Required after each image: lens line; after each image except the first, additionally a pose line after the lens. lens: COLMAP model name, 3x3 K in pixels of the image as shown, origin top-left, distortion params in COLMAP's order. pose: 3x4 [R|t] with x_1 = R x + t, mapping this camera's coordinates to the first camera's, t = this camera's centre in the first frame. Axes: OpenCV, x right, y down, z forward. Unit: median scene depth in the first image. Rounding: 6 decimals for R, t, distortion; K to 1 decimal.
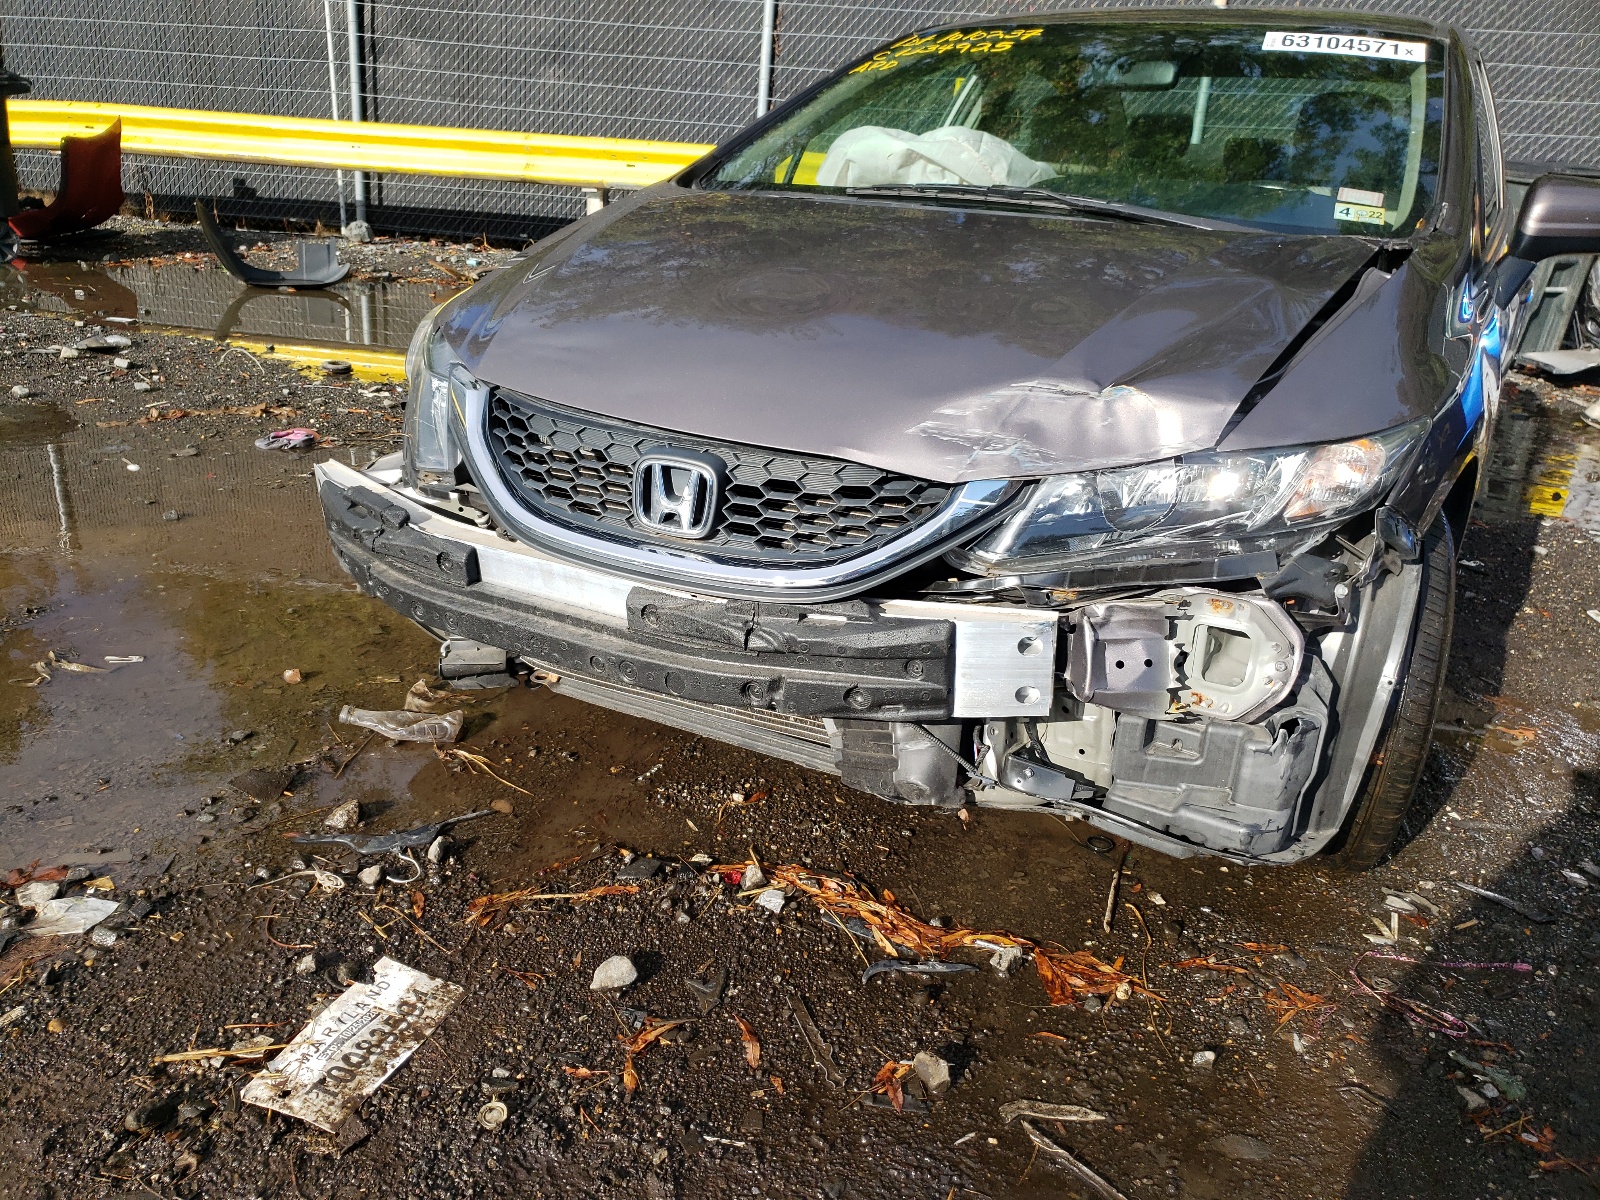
lens RADIAL K [[1230.8, 0, 800.0], [0, 1230.8, 600.0], [0, 0, 1]] dist [0.097669, -0.130117]
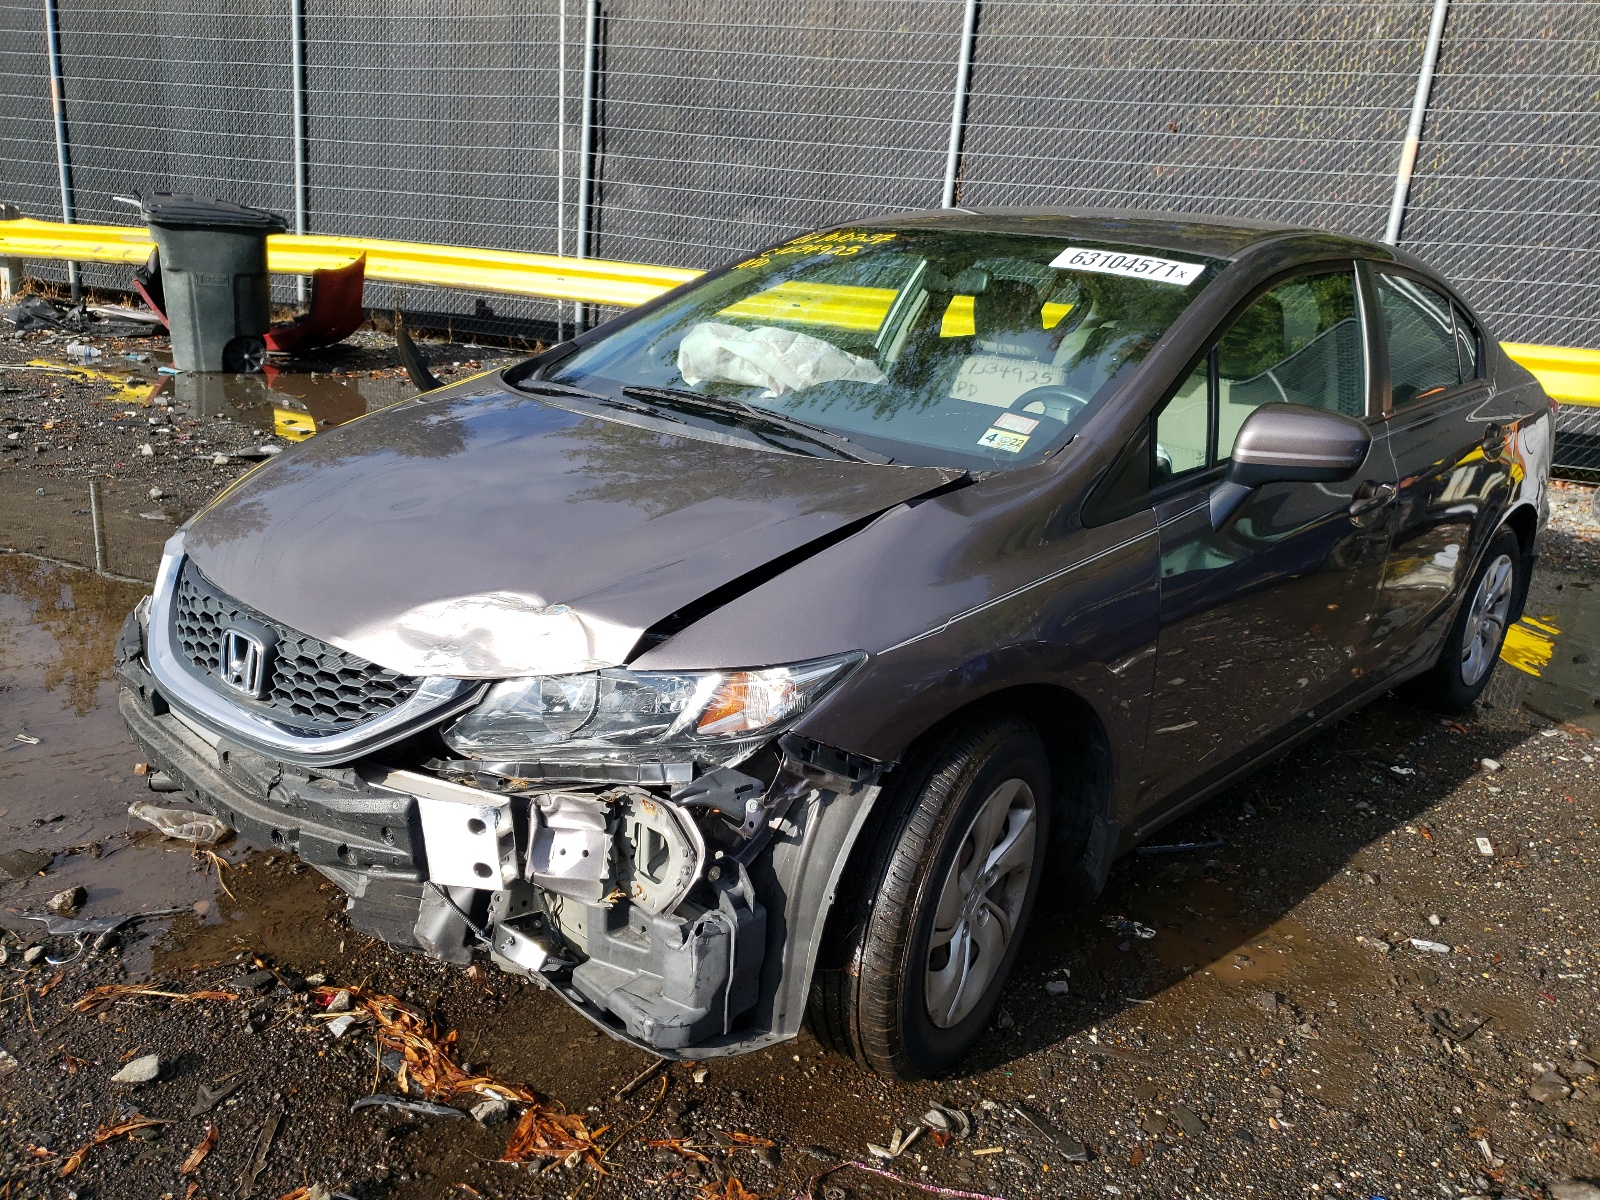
lens RADIAL K [[1227.6, 0, 800.0], [0, 1227.6, 600.0], [0, 0, 1]] dist [0.000969, 0.007676]
pose [[0.977555, 0.076079, -0.196465, 0.563078], [-0.092311, 0.992915, -0.074817, -0.091760], [0.189381, 0.091273, 0.977652, -0.037422]]
